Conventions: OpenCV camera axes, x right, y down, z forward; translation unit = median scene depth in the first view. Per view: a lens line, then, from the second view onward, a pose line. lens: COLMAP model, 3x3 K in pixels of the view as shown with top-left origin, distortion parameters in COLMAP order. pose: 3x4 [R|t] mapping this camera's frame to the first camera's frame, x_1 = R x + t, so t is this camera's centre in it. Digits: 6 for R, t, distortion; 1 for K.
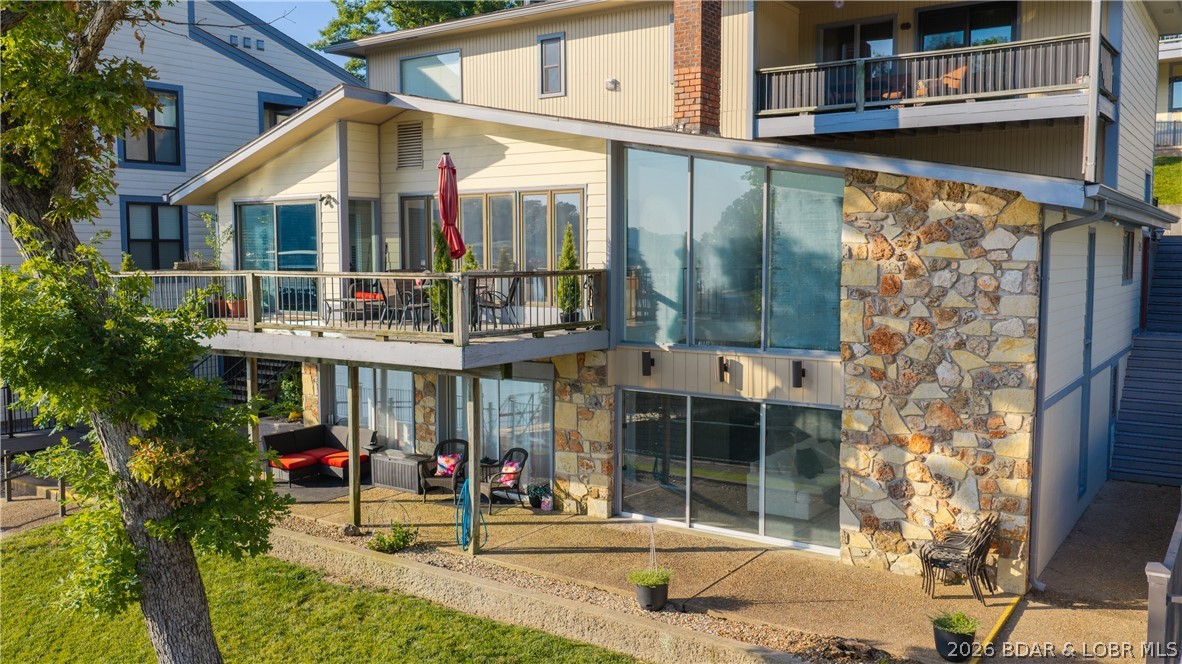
lens RADIAL K [[975.8, 0, 591.0], [0, 975.8, 332.0], [0, 0, 1]] dist [0.006356, -0.004312]
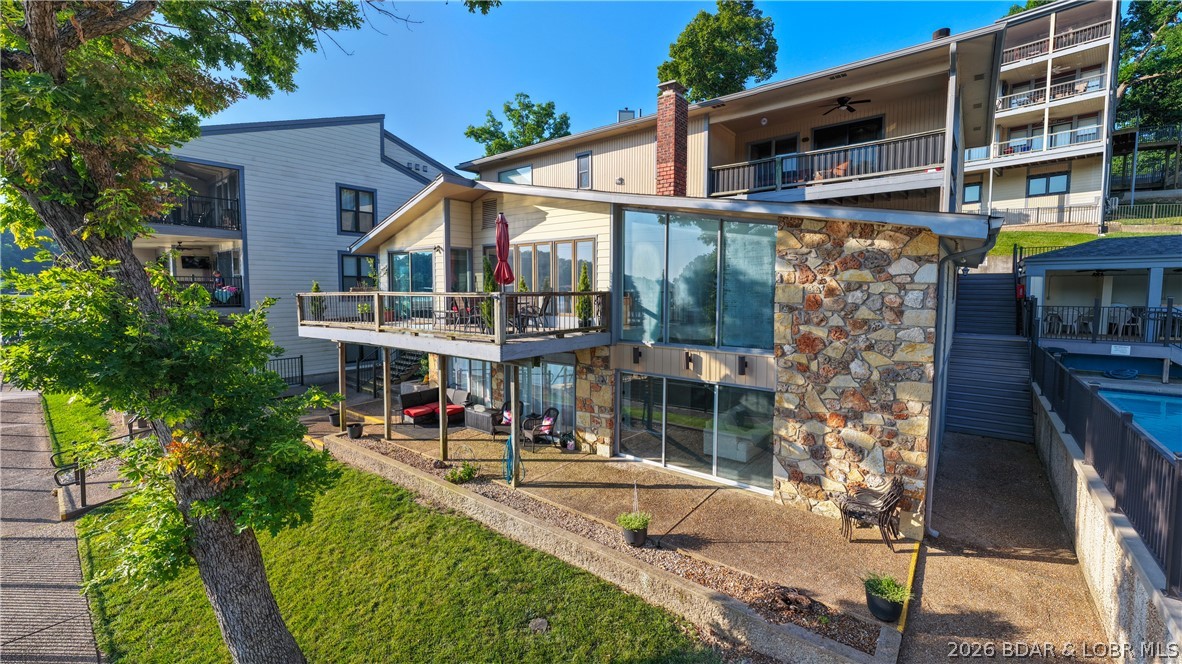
lens RADIAL K [[472.7, 0, 602.8], [0, 472.7, 323.2], [0, 0, 1]] dist [0.013891, -0.000040]
pose [[0.999306, 0.006222, -0.036725, 0.034838], [-0.006588, 0.999930, -0.009837, -0.009377], [0.036661, 0.010072, 0.999277, 0.299354]]
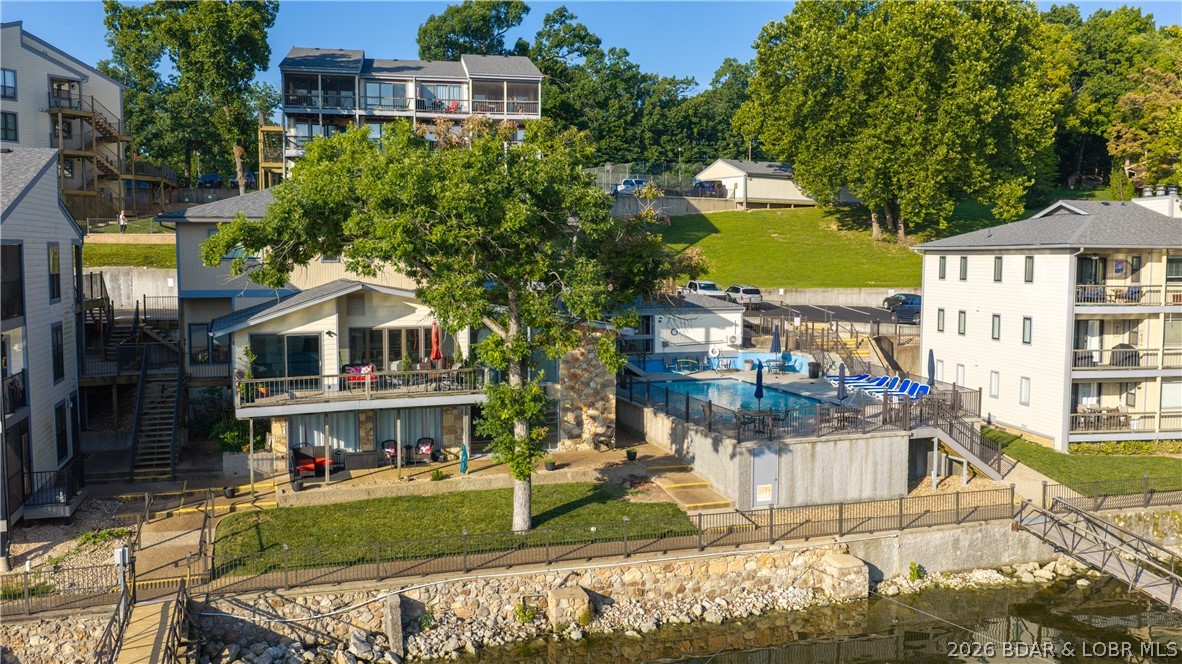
lens RADIAL K [[975.8, 0, 591.0], [0, 975.8, 332.0], [0, 0, 1]] dist [0.006356, -0.004312]
pose [[0.583936, -0.064584, 0.809227, -1.974563], [0.064519, 0.997369, 0.033043, -0.210393], [-0.809232, 0.032916, 0.586567, -0.788361]]
